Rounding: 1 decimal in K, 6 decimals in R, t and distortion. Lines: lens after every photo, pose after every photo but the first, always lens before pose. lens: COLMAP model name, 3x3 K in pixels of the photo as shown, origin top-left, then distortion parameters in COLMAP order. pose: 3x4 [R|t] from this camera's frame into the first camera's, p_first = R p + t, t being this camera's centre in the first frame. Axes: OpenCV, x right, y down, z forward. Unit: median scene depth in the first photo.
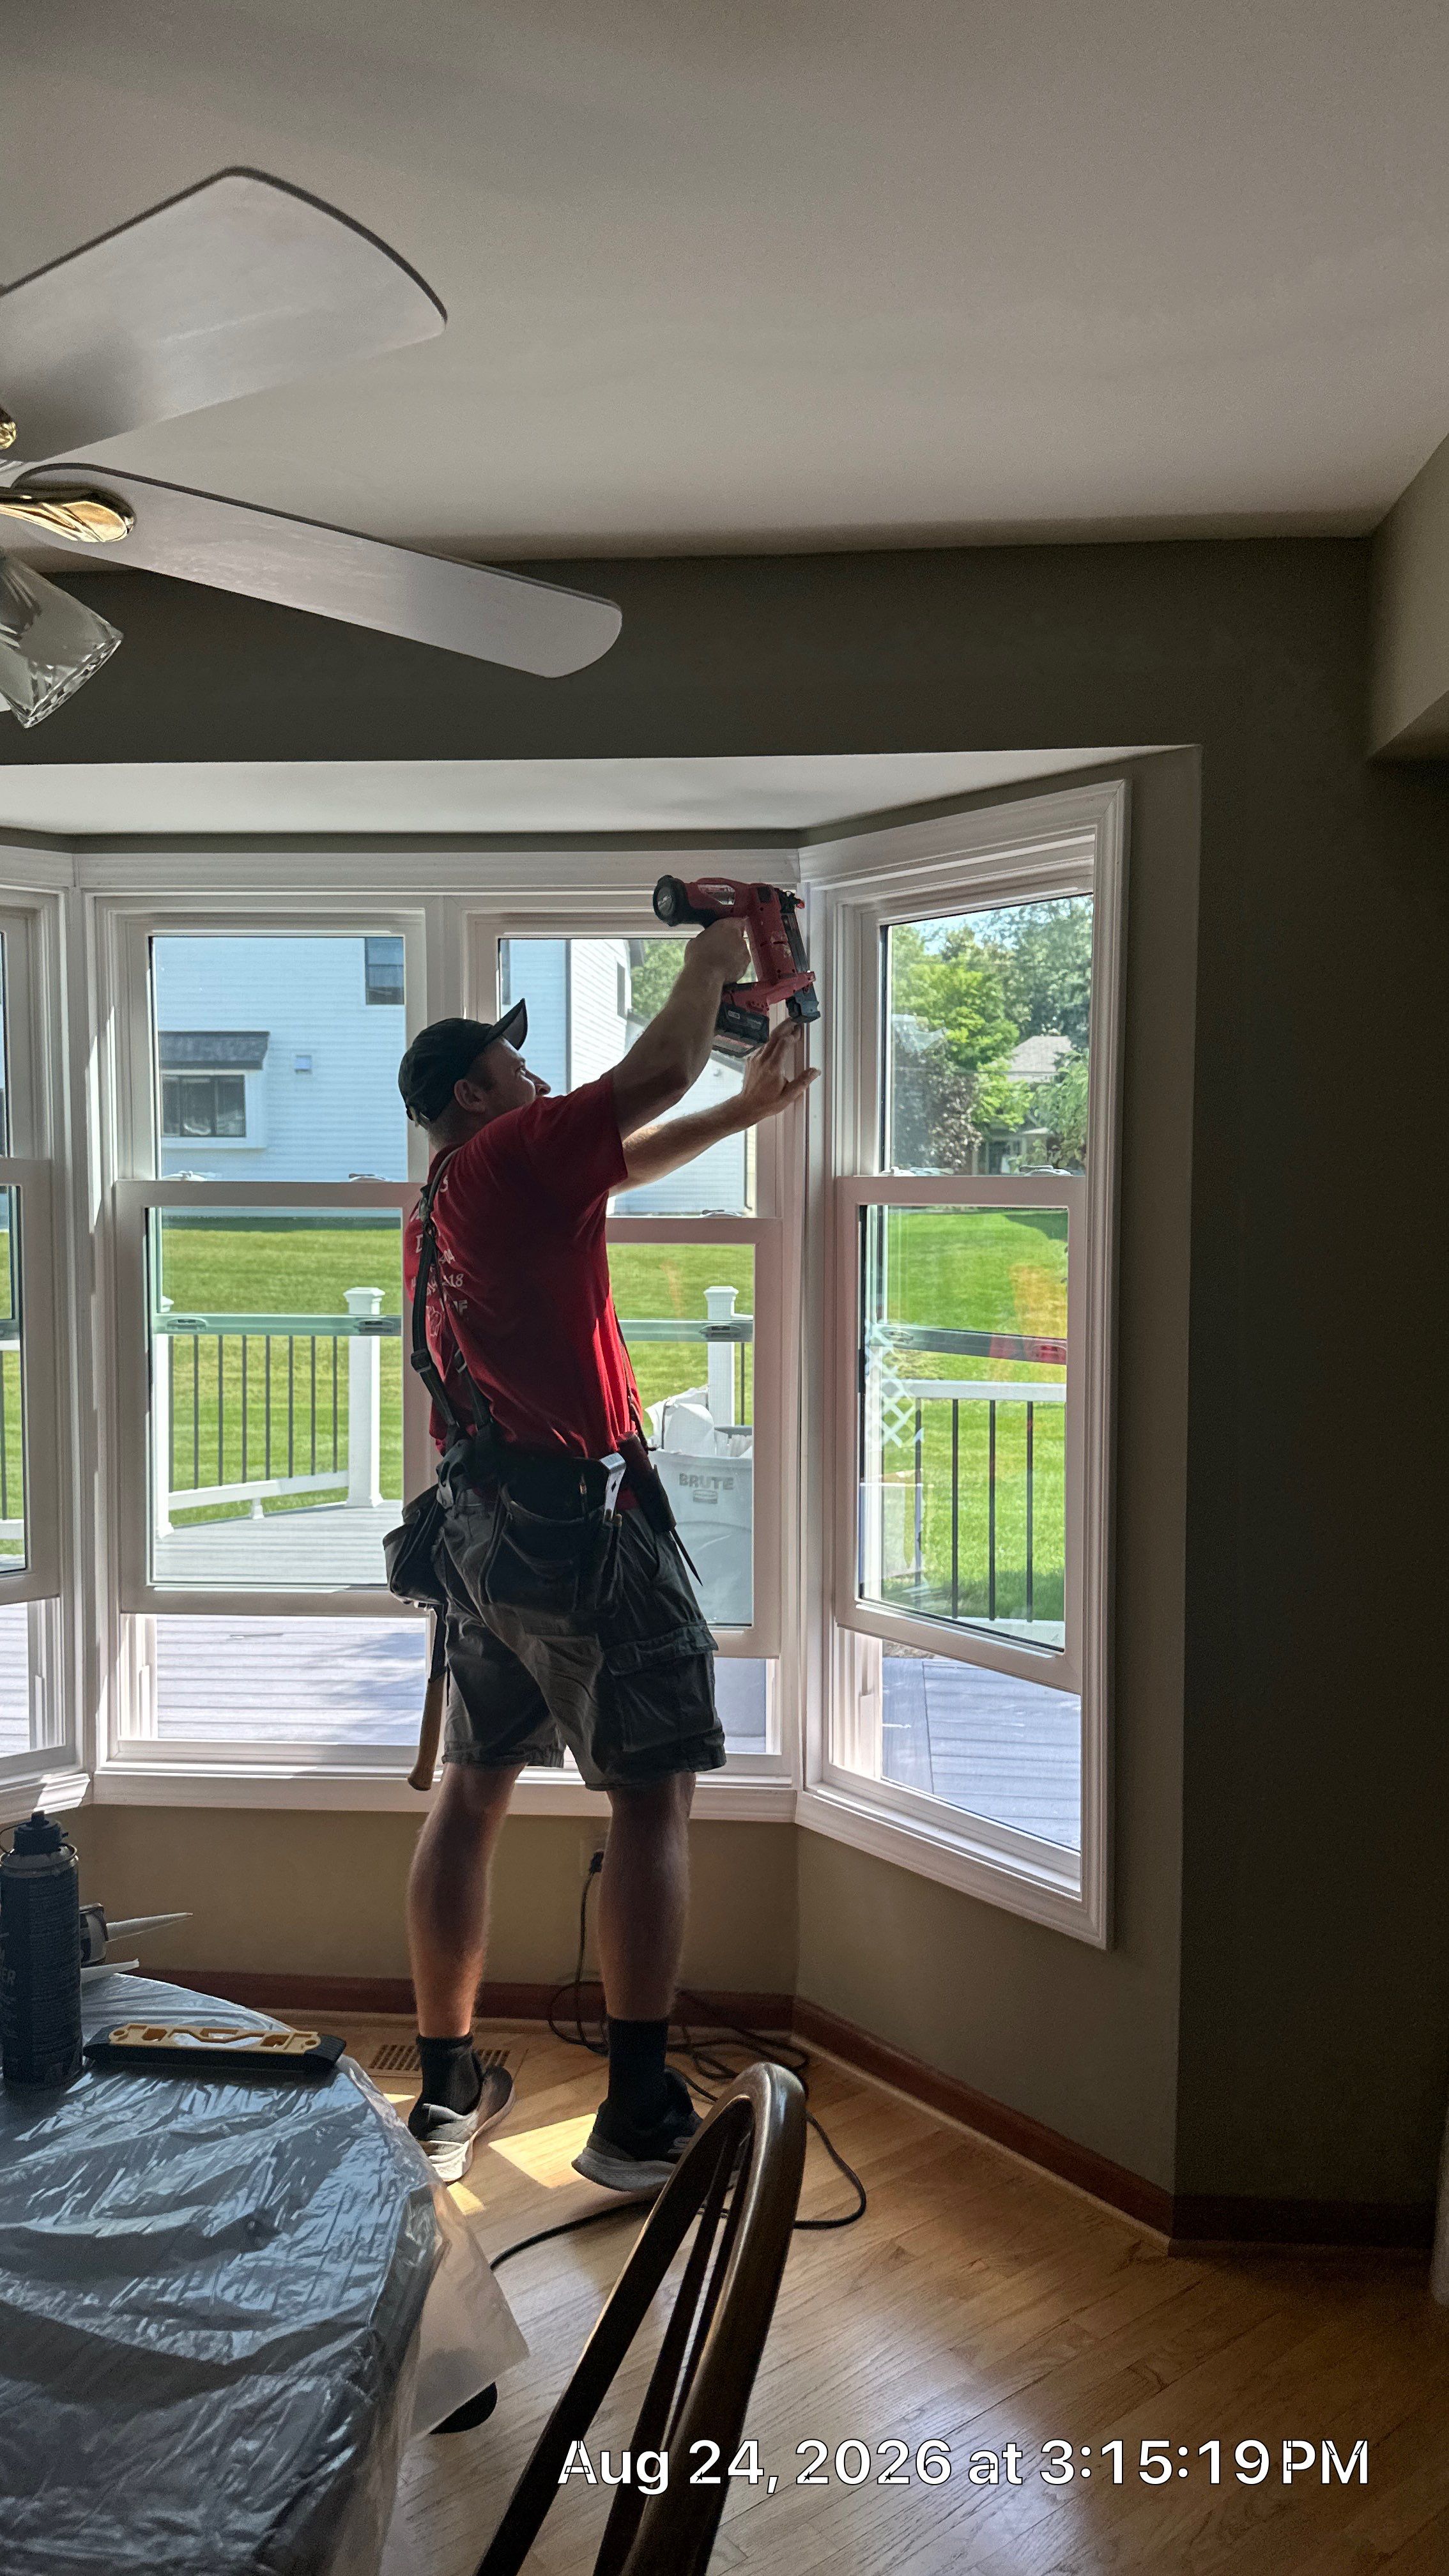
lens RADIAL K [[1807.4, 0, 724.5], [0, 1807.4, 1288.0], [0, 0, 1]] dist [0.151908, -0.269807]
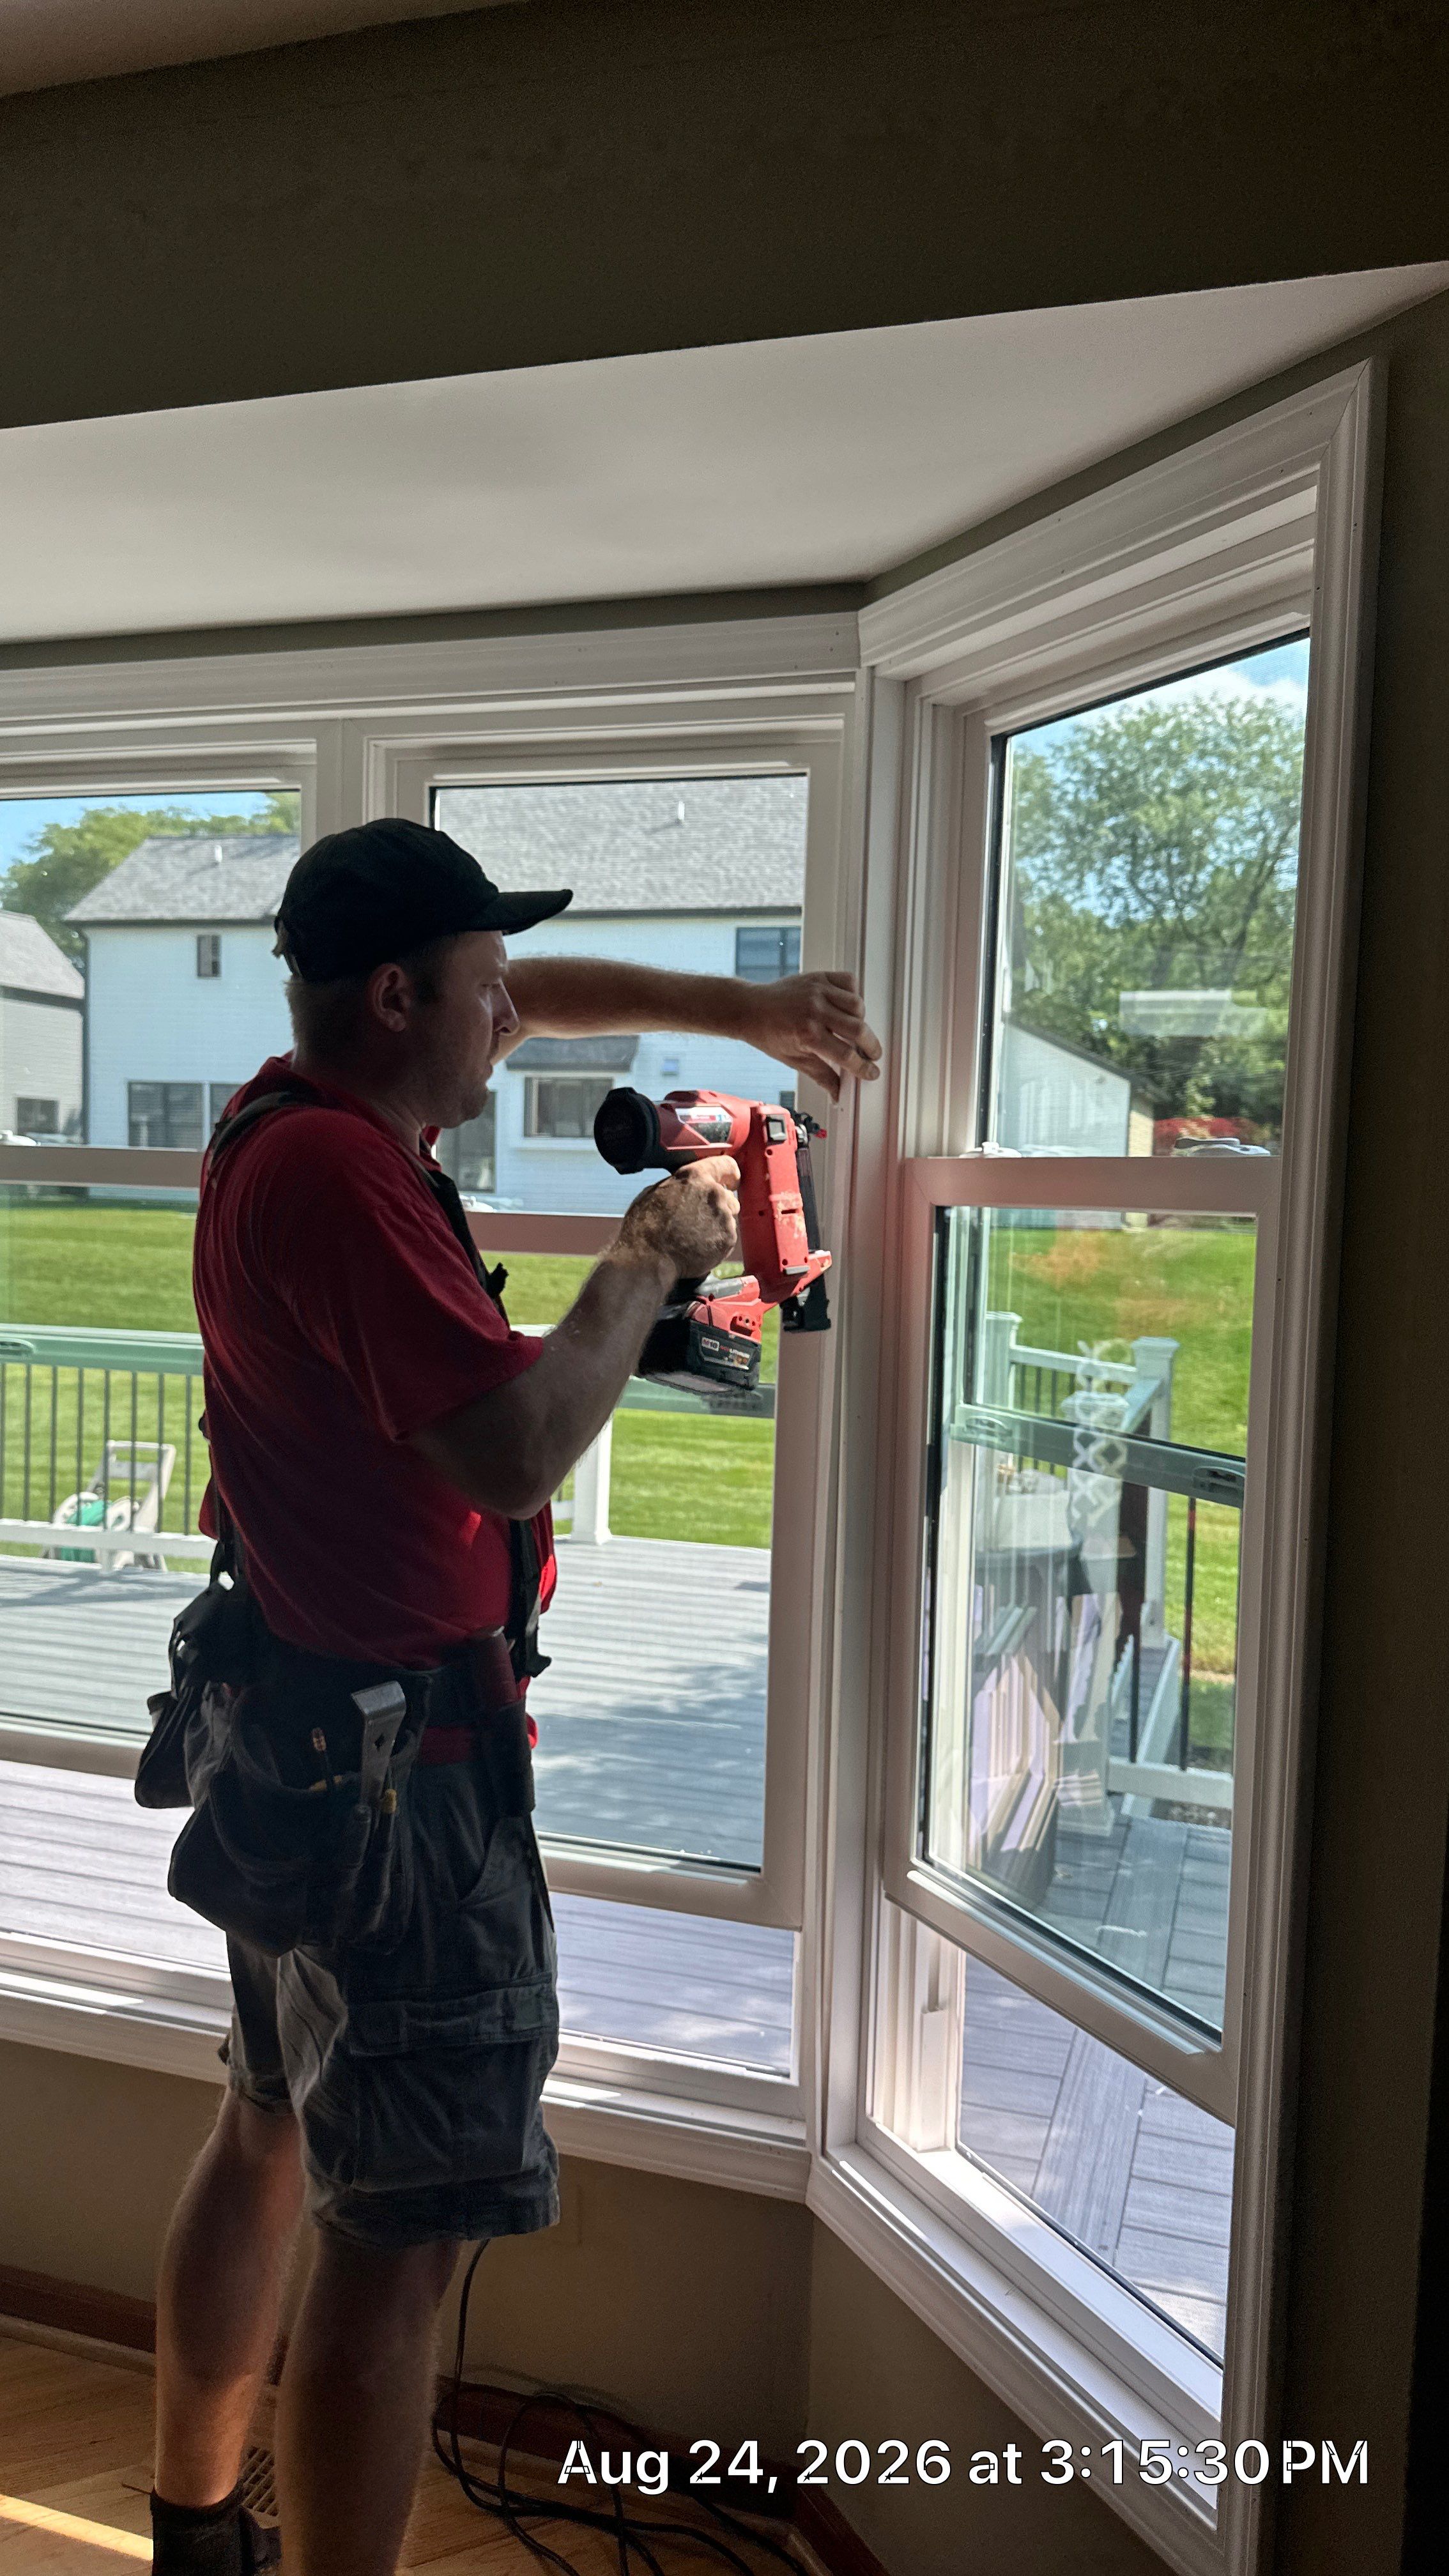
lens RADIAL K [[1807.4, 0, 724.5], [0, 1807.4, 1288.0], [0, 0, 1]] dist [0.151908, -0.269807]
pose [[0.976070, 0.037986, -0.214112, 0.133903], [-0.039314, 0.999225, -0.001944, -0.013750], [0.213872, 0.010315, 0.976807, 0.388639]]
